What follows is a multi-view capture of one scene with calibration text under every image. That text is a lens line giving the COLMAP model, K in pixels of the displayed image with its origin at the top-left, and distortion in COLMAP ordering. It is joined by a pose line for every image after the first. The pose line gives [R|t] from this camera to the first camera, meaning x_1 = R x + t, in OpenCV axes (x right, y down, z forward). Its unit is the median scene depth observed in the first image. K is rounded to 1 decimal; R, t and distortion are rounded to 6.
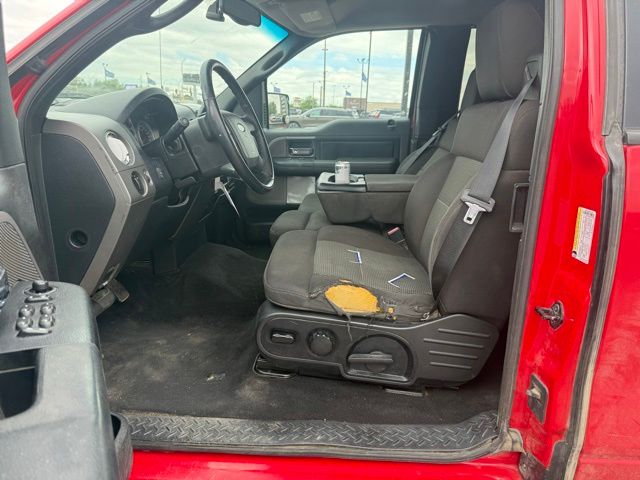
lens RADIAL K [[464.6, 0, 320.4], [0, 464.6, 235.9], [0, 0, 1]] dist [0.074949, -0.114062]
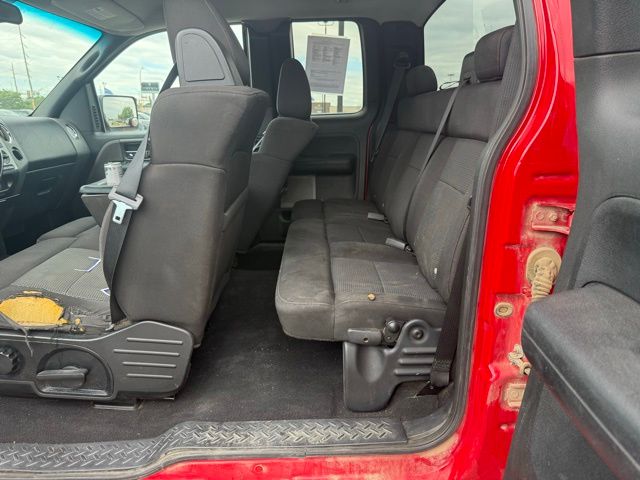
lens RADIAL K [[468.3, 0, 333.8], [0, 468.3, 240.5], [0, 0, 1]] dist [-0.004694, 0.000828]
pose [[0.998239, -0.052113, 0.028335, 0.633367], [0.052014, 0.998637, 0.004206, 0.022705], [-0.028516, -0.002724, 0.999590, 0.061399]]
